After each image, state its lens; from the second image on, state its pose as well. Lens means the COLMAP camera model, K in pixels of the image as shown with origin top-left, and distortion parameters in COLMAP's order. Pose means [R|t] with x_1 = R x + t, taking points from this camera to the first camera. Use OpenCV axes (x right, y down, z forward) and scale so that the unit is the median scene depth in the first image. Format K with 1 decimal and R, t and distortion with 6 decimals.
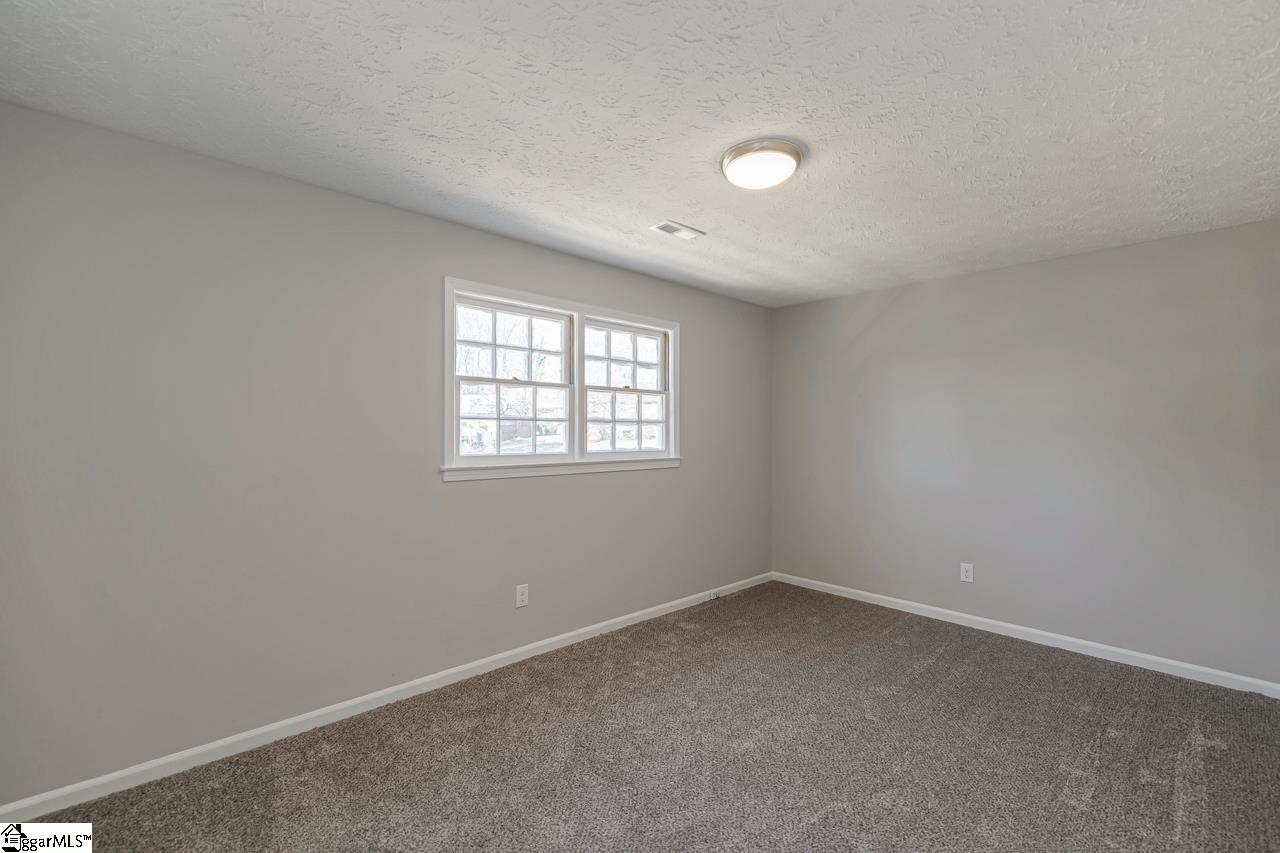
lens RADIAL K [[551.0, 0, 645.0], [0, 551.0, 436.2], [0, 0, 1]] dist [0.008009, -0.002908]
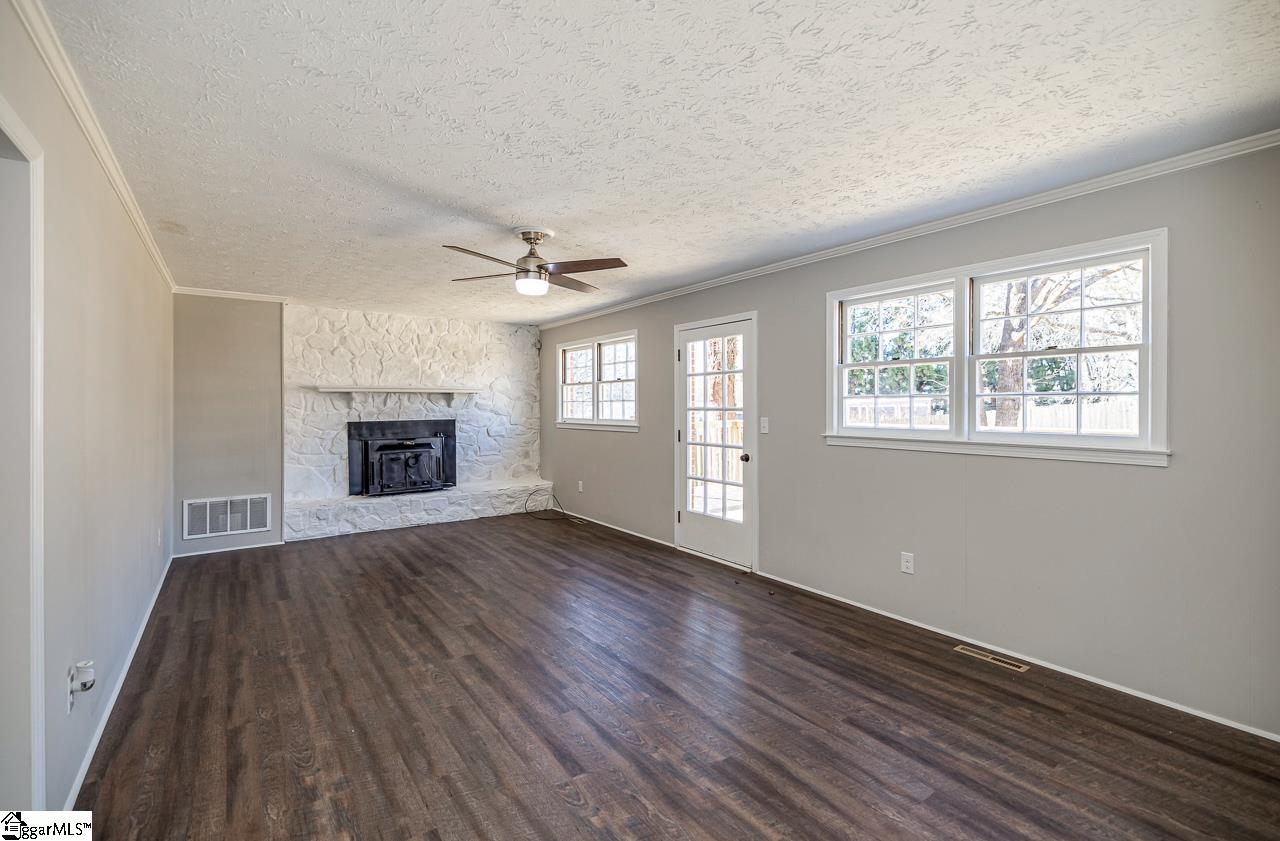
lens RADIAL K [[551.0, 0, 640.0], [0, 551.0, 418.5], [0, 0, 1]] dist [0.008009, -0.002908]
pose [[-0.103504, 0.024079, -0.994338, 1.697163], [-0.000020, 0.999707, 0.024211, -0.016081], [0.994629, 0.002526, -0.103473, 1.355844]]
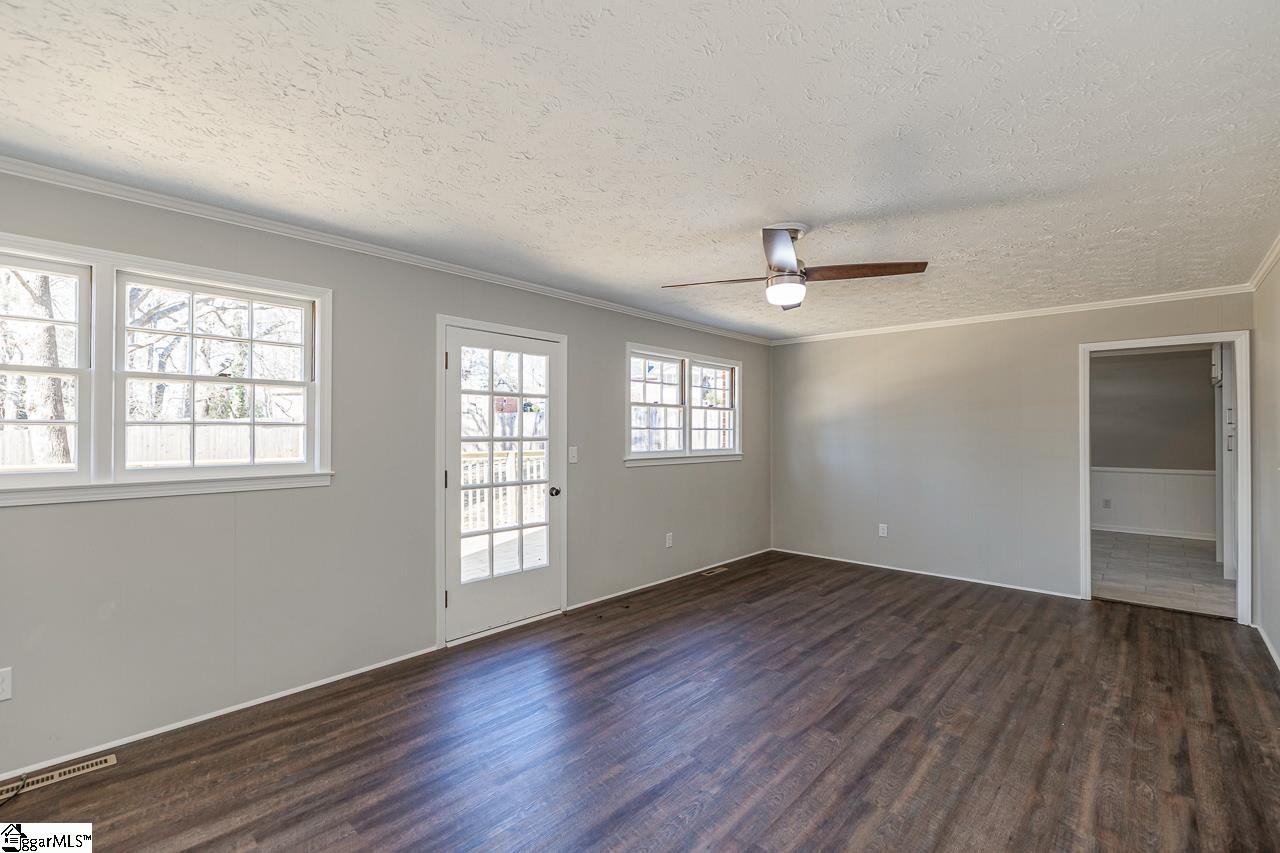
lens RADIAL K [[551.0, 0, 644.2], [0, 551.0, 420.5], [0, 0, 1]] dist [0.008009, -0.002908]
pose [[0.996327, 0.001723, 0.085618, -0.378211], [0.000672, 0.999610, -0.027933, -0.008741], [-0.085633, 0.027888, 0.995936, -0.507794]]
